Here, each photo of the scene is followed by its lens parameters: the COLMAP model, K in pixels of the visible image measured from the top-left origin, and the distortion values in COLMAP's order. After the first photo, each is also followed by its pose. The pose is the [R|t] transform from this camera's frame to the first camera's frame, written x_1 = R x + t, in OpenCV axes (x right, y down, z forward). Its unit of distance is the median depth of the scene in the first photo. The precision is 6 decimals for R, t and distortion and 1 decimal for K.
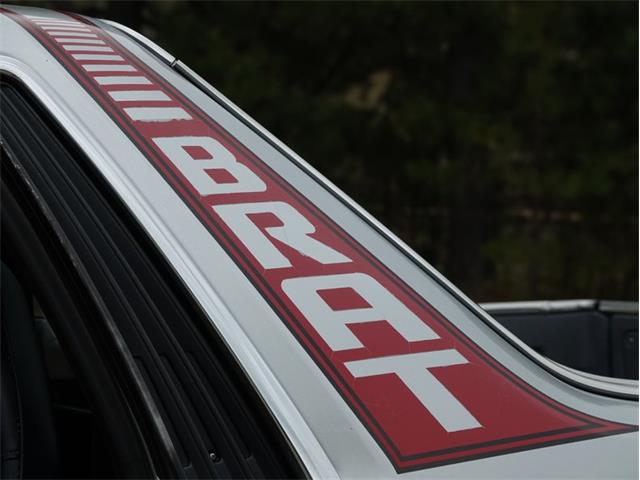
lens RADIAL K [[2169.6, 0, 320.0], [0, 2169.6, 240.0], [0, 0, 1]] dist [0.022117, 0.206041]
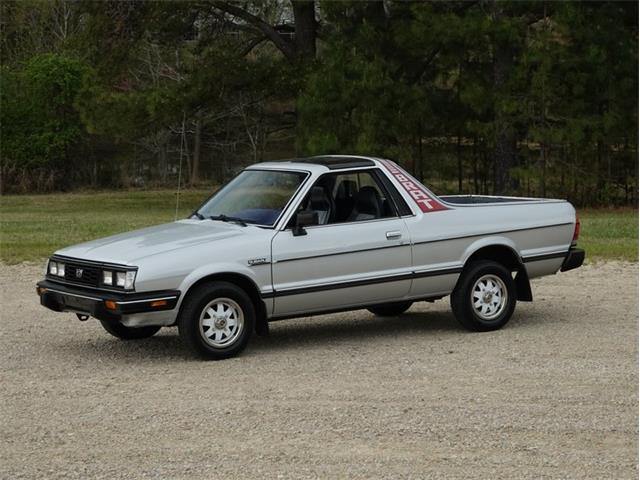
lens RADIAL K [[1687.4, 0, 320.0], [0, 1687.4, 240.0], [0, 0, 1]] dist [0.098742, 0.241489]
pose [[0.998146, -0.005801, -0.060590, 0.031204], [0.008743, 0.998790, 0.048403, -0.113787], [0.060236, -0.048843, 0.996988, -5.647321]]
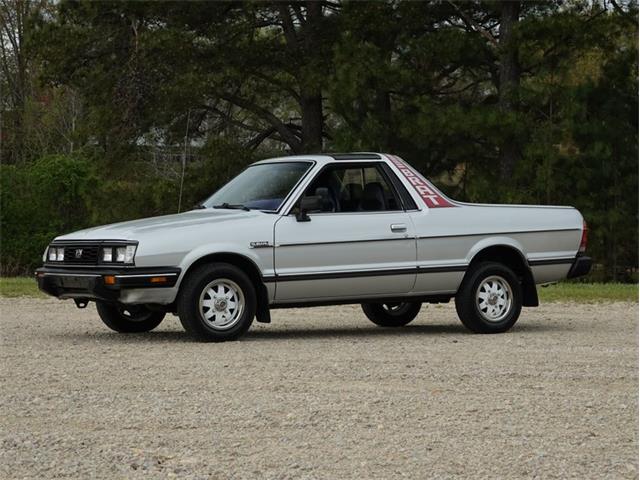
lens RADIAL K [[1687.4, 0, 320.0], [0, 1687.4, 240.0], [0, 0, 1]] dist [0.098742, 0.241489]
pose [[0.997998, 0.009761, -0.062486, 0.023755], [-0.011801, 0.999406, -0.032367, 0.442521], [0.062133, 0.033040, 0.997521, -5.559383]]
